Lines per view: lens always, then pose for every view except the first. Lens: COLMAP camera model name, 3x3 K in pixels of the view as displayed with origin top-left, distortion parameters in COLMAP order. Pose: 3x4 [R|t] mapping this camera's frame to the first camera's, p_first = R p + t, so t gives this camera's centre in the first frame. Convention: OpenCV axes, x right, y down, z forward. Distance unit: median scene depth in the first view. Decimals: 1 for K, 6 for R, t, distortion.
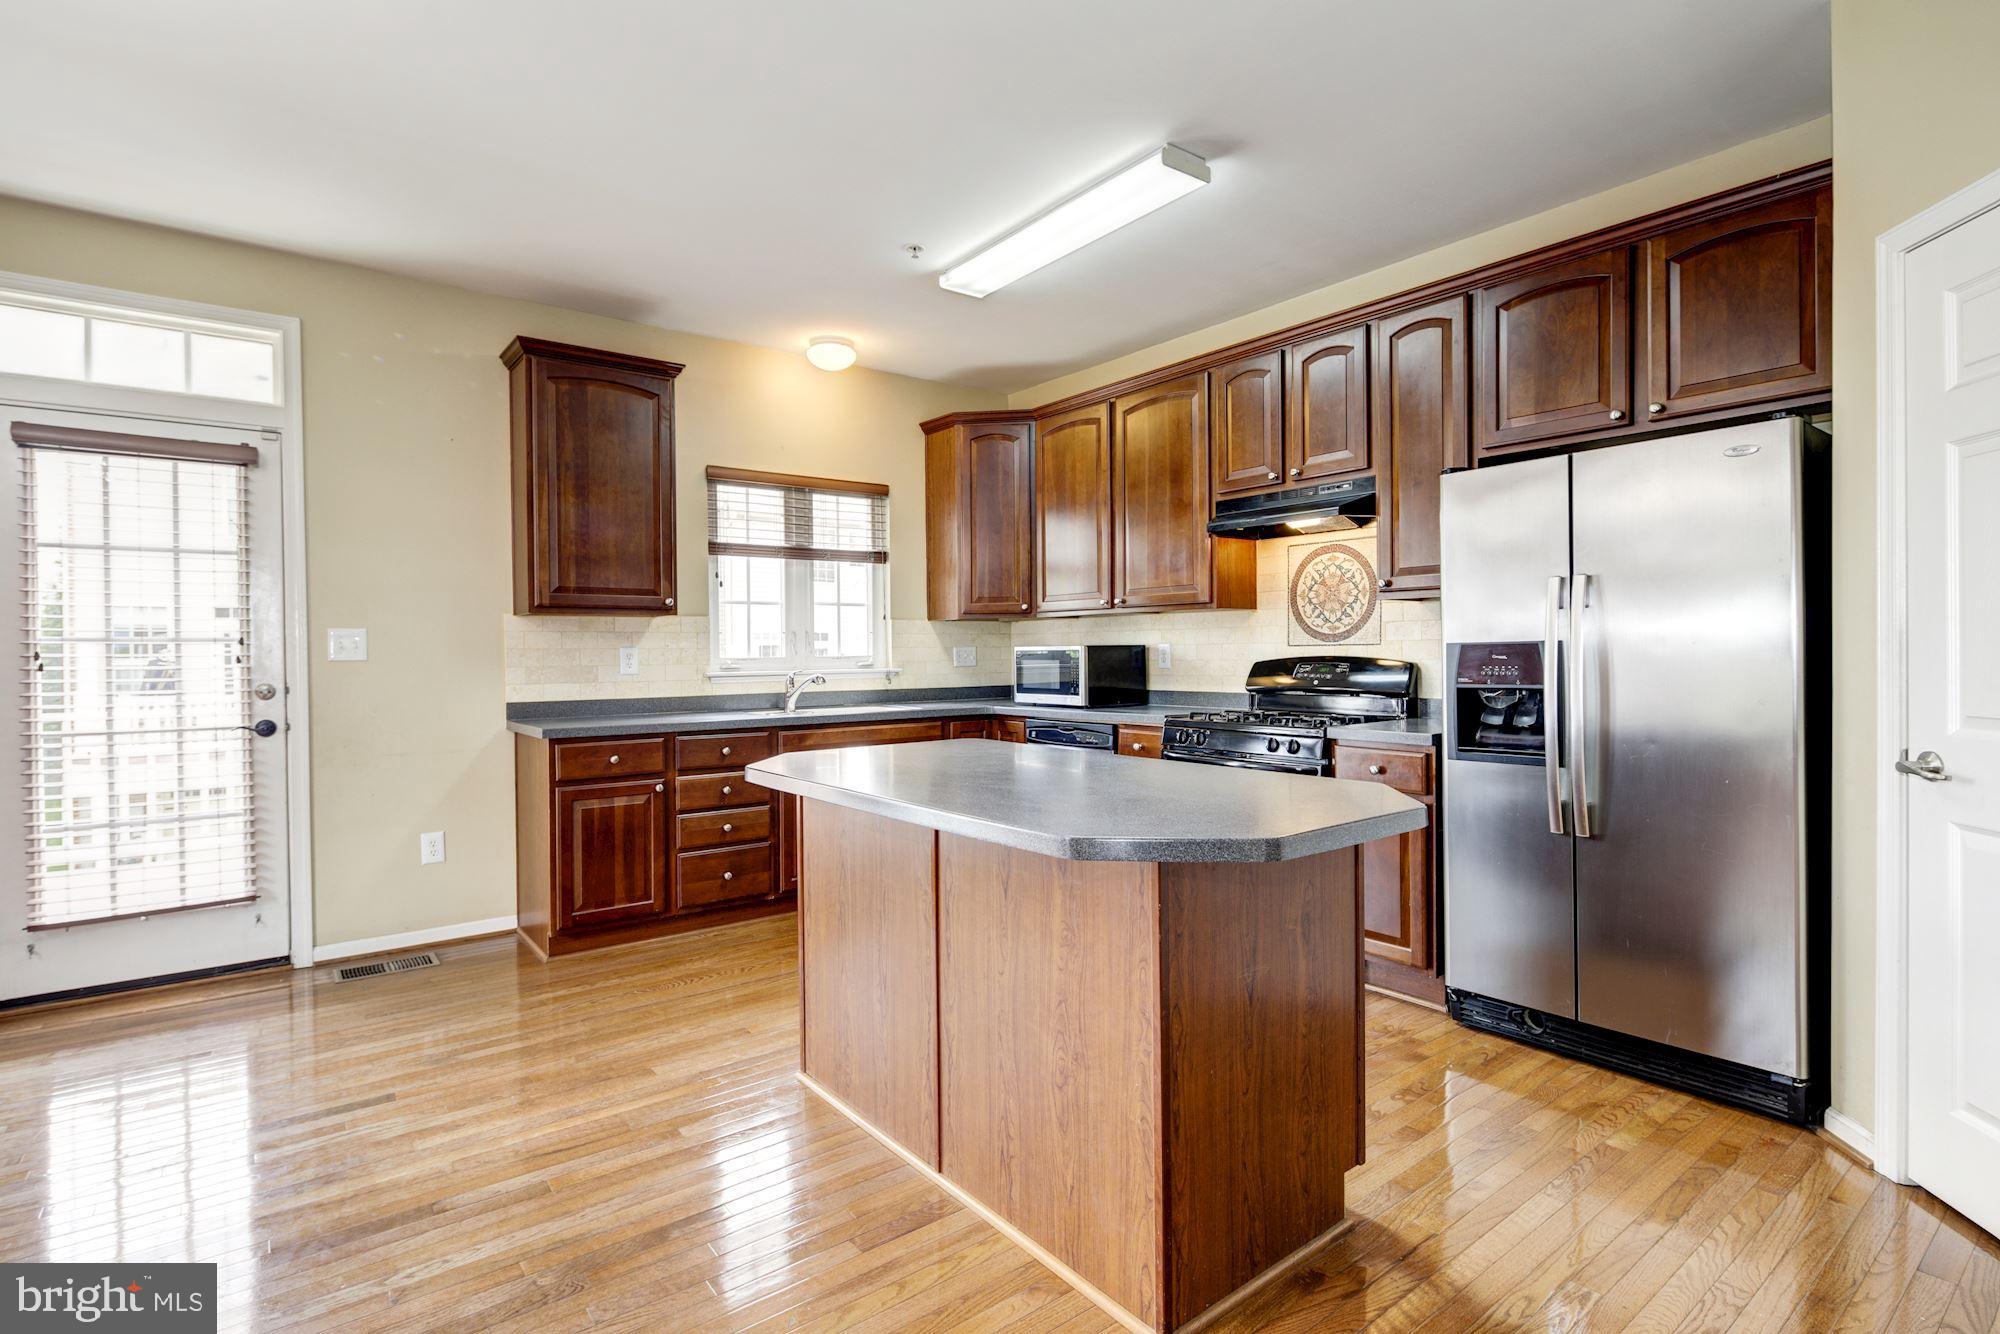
lens RADIAL K [[976.4, 0, 1009.4], [0, 976.4, 663.9], [0, 0, 1]] dist [0.000490, -0.000375]
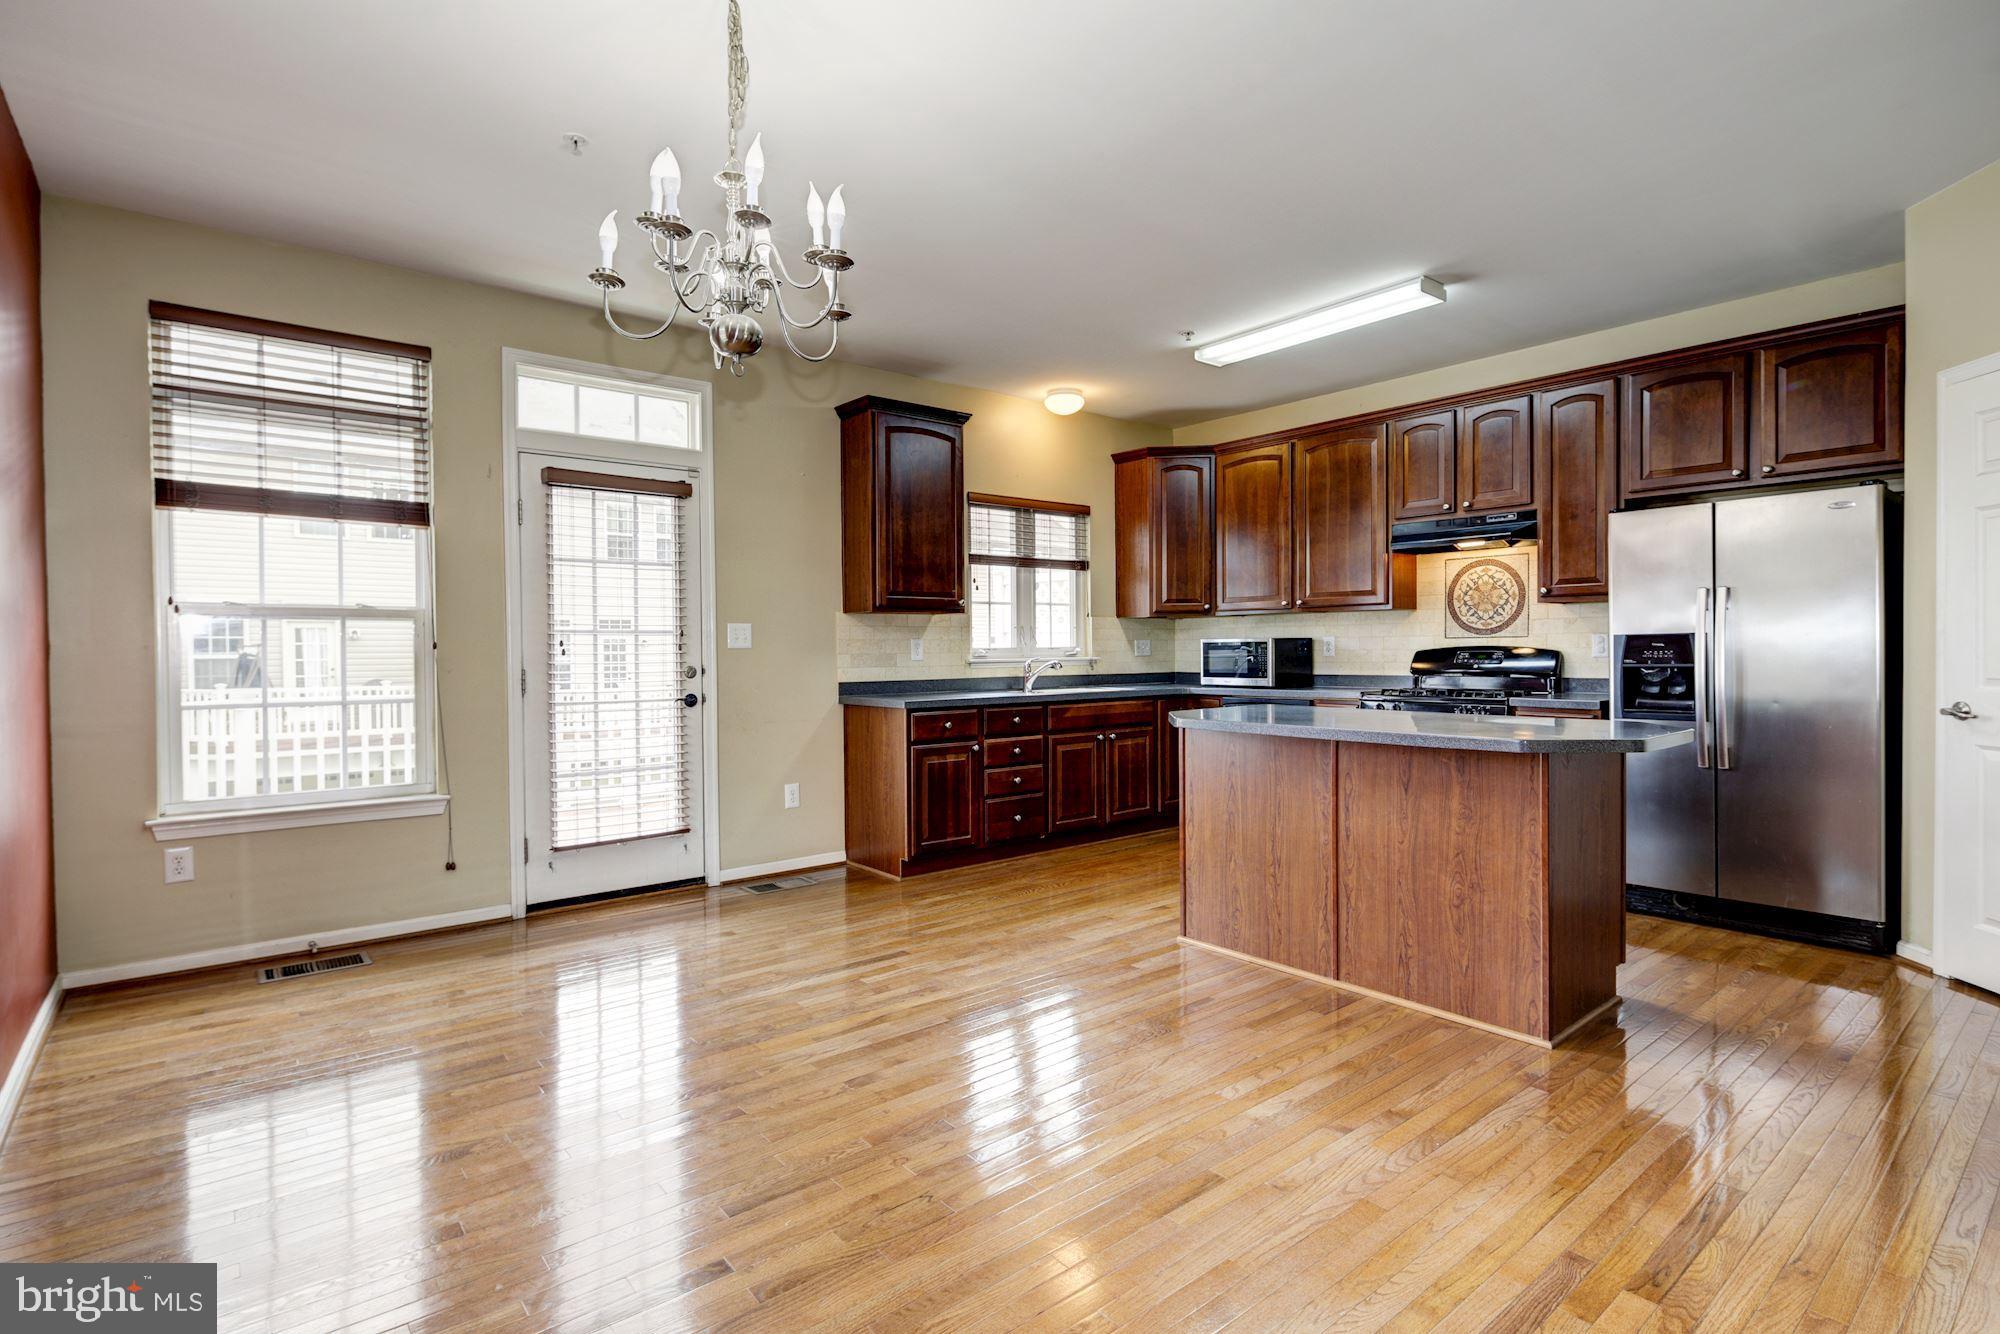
lens RADIAL K [[983.2, 0, 1000.0], [0, 983.2, 667.0], [0, 0, 1]] dist [-0.000063, -0.000846]
pose [[0.999610, 0.000450, 0.027936, -0.385589], [-0.000615, 0.999982, 0.005907, 0.013772], [-0.027933, -0.005922, 0.999592, -0.311194]]
